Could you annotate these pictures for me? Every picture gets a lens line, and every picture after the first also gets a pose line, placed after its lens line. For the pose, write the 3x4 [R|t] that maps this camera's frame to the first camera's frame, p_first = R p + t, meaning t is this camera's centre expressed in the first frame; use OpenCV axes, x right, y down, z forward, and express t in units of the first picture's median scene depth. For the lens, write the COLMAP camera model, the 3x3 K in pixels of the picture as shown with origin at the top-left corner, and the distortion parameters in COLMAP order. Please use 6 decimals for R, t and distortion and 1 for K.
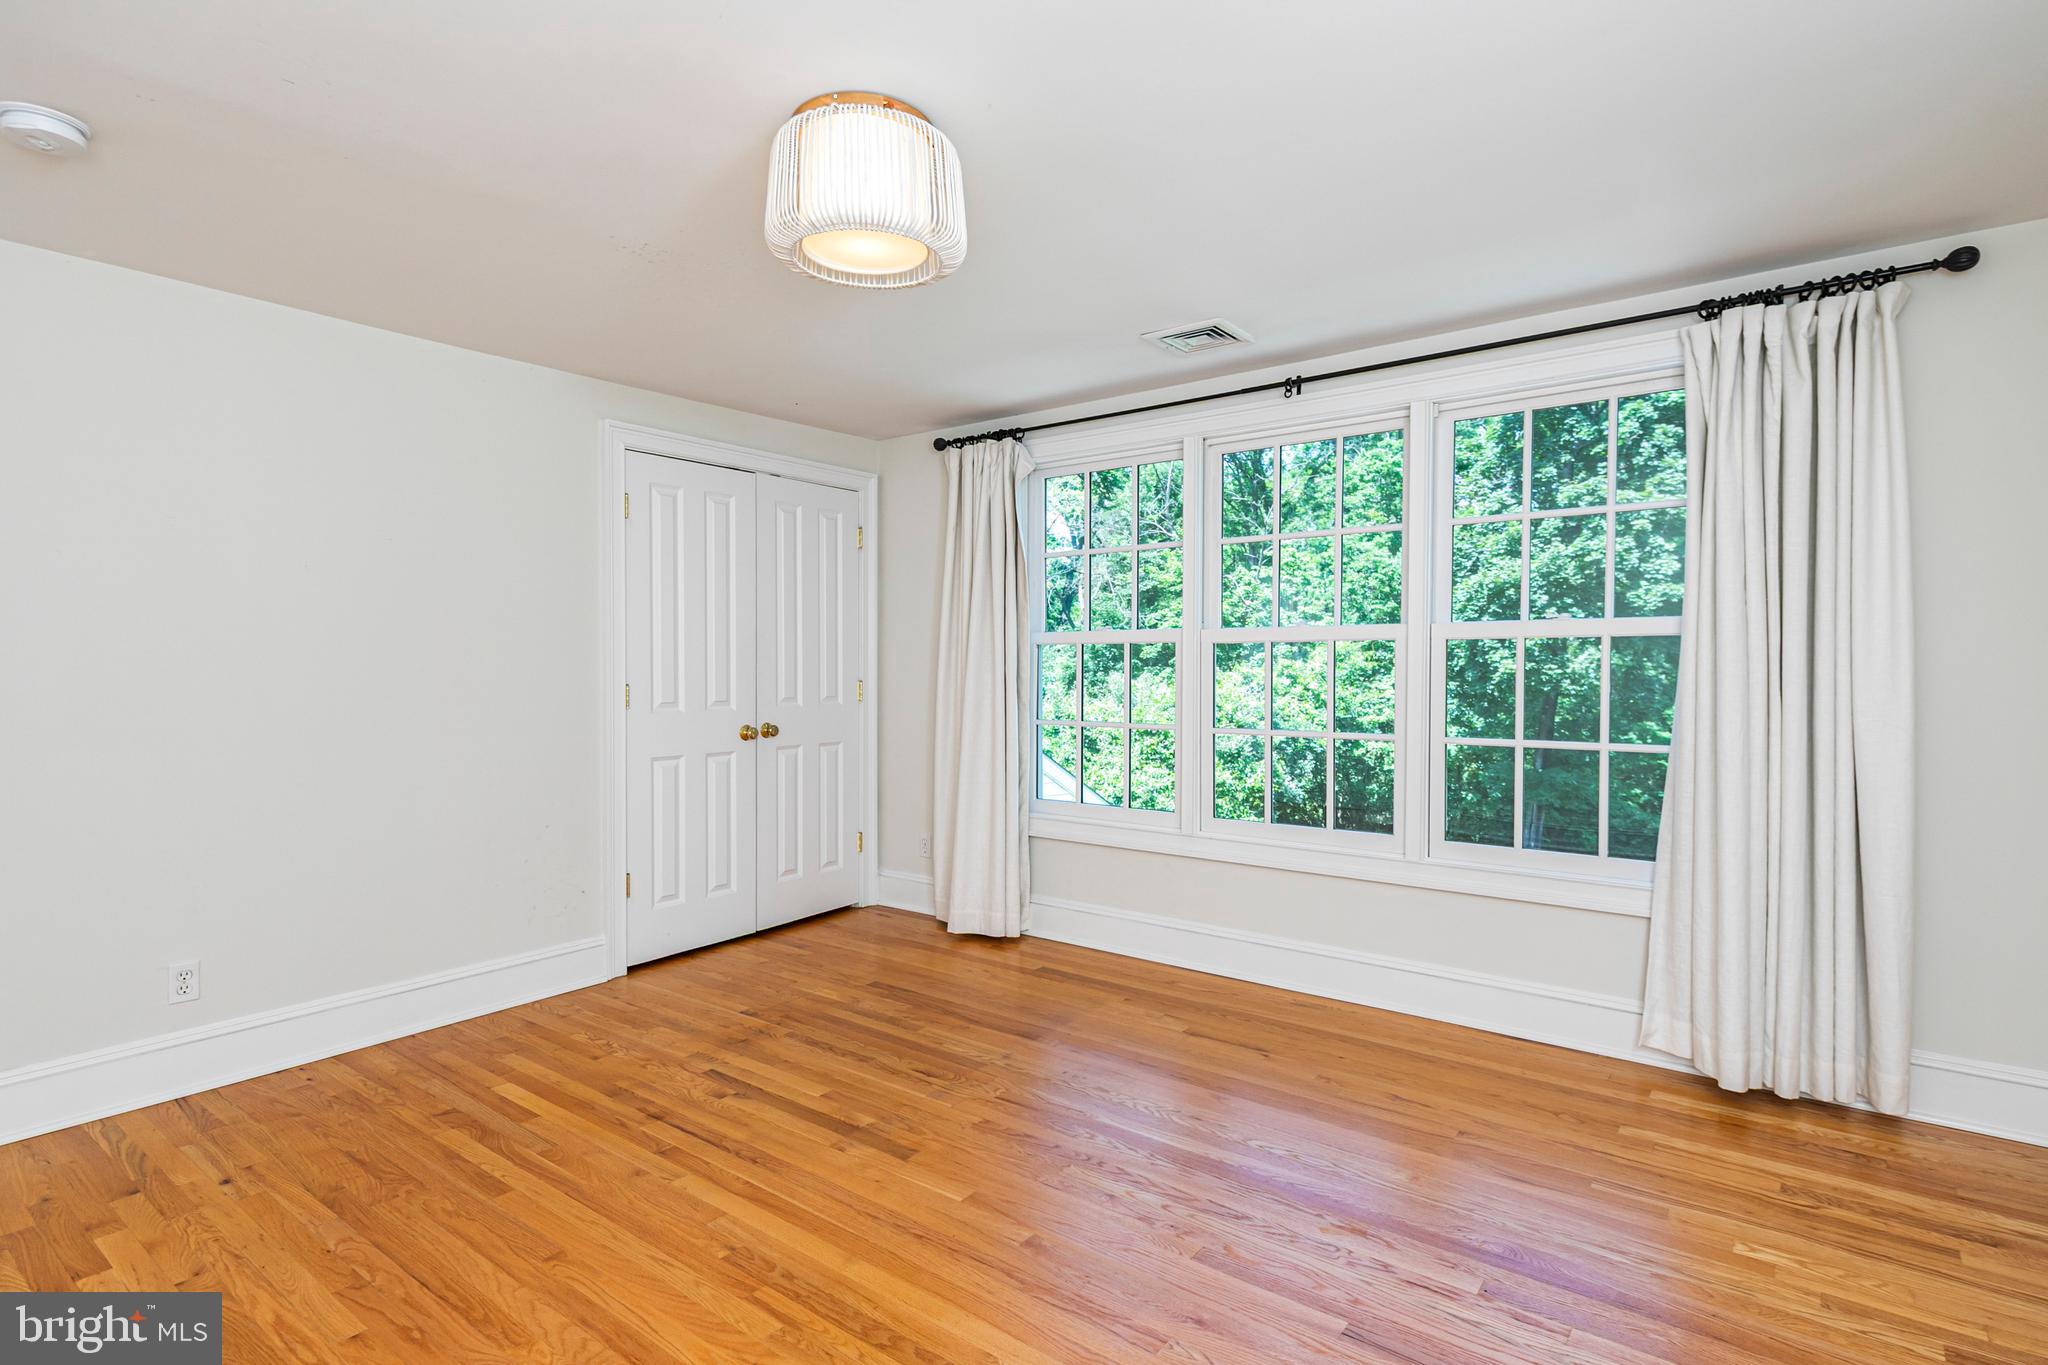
lens RADIAL K [[1009.8, 0, 1019.1], [0, 1009.8, 686.7], [0, 0, 1]] dist [0.016751, -0.005859]
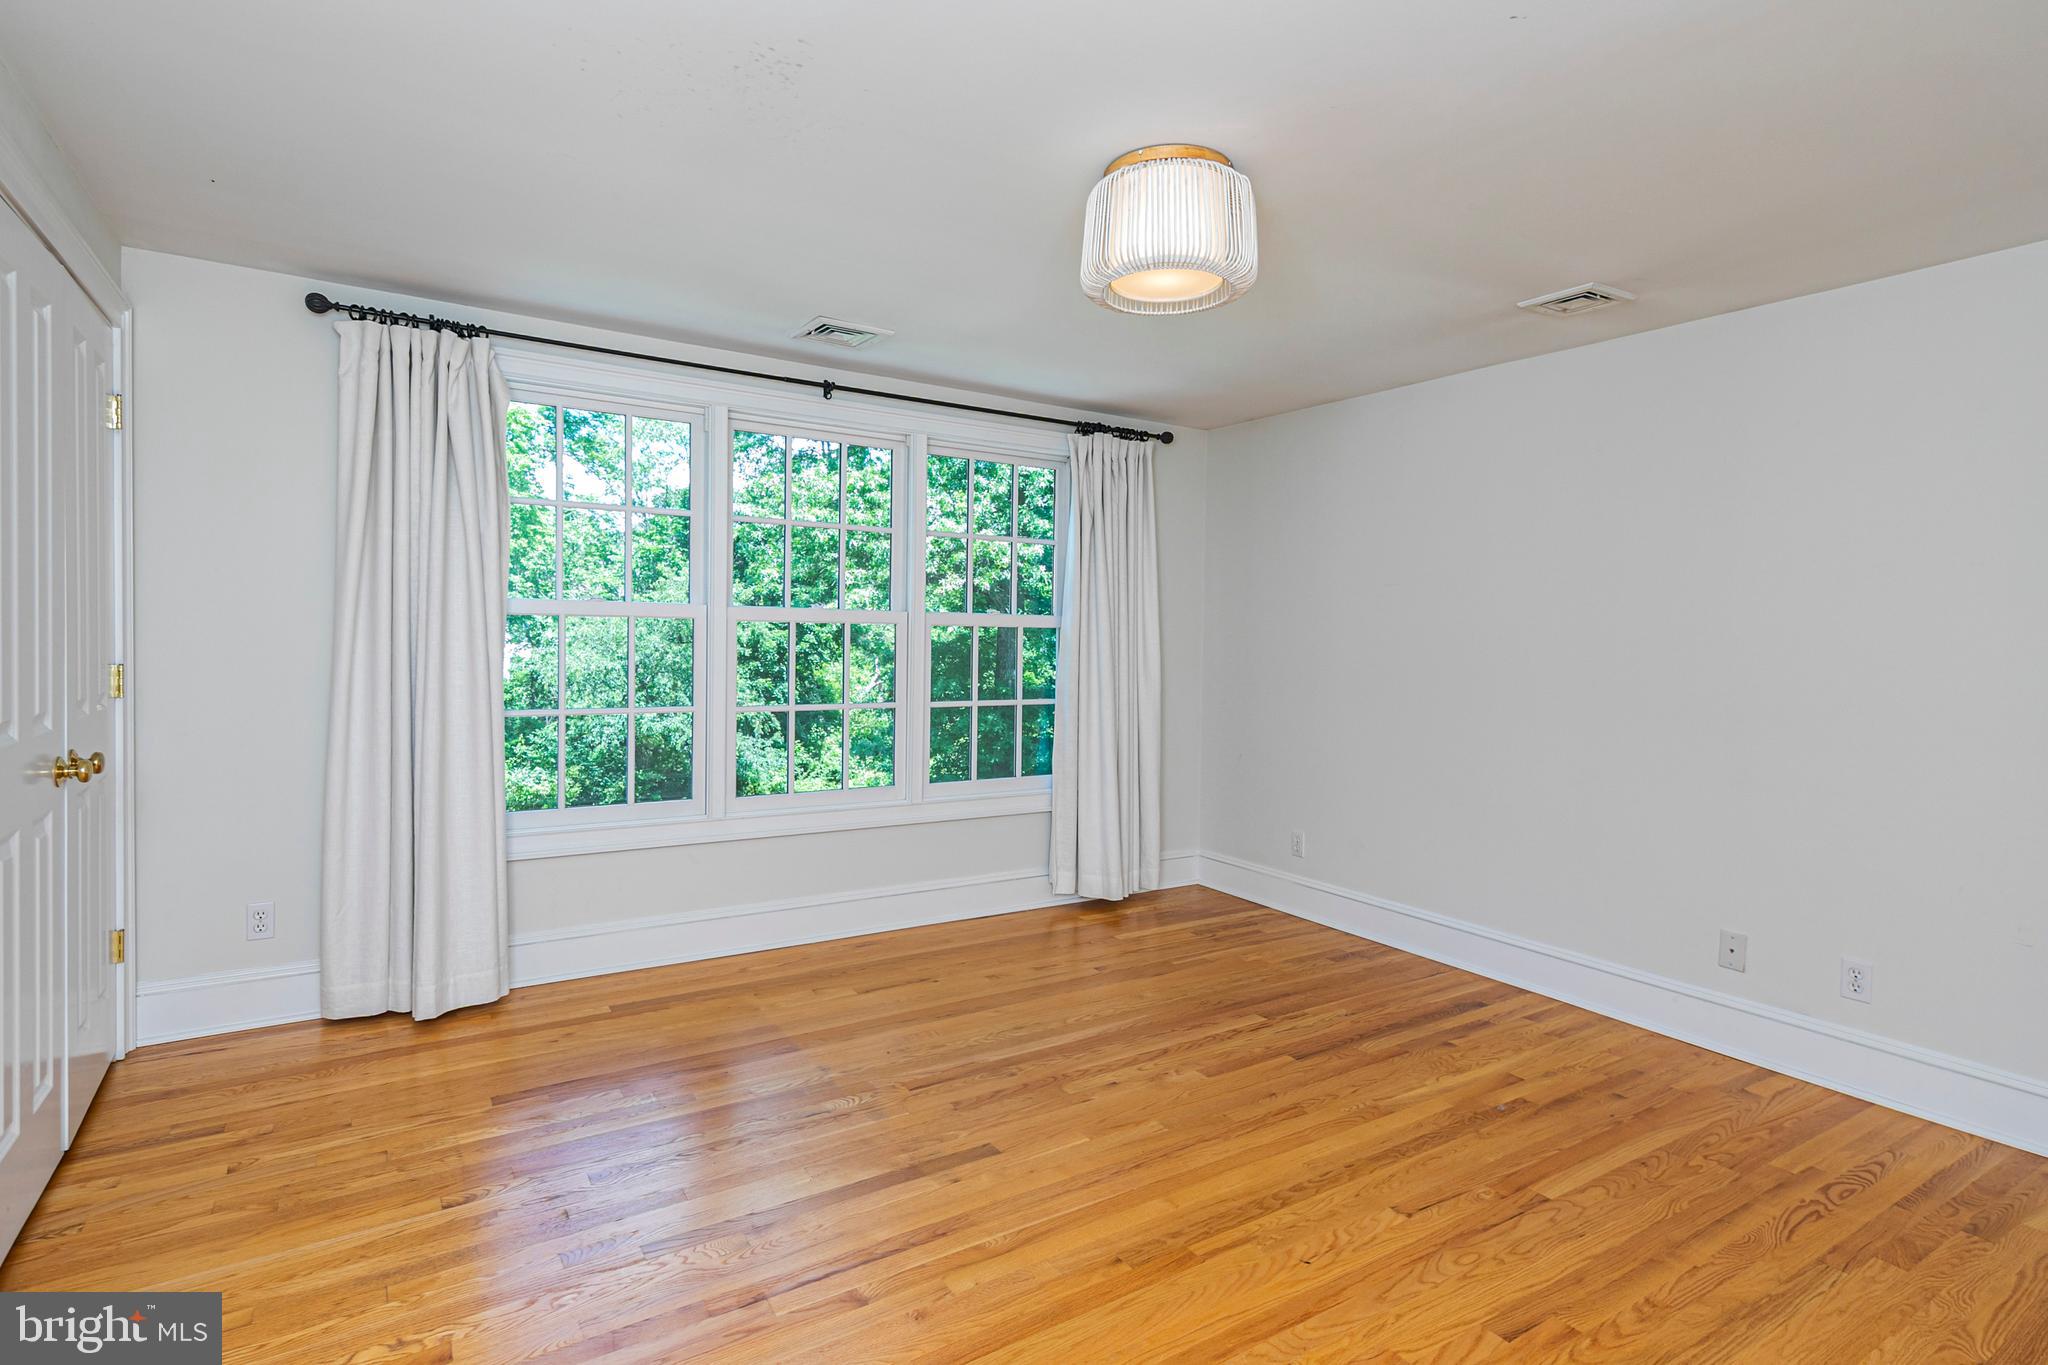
lens RADIAL K [[1009.8, 0, 1023.6], [0, 1009.8, 662.5], [0, 0, 1]] dist [0.016751, -0.005859]
pose [[0.343038, -0.016208, 0.939182, -0.792721], [0.003136, 0.999865, 0.016110, -0.022096], [-0.939316, -0.002581, 0.343043, 0.491778]]
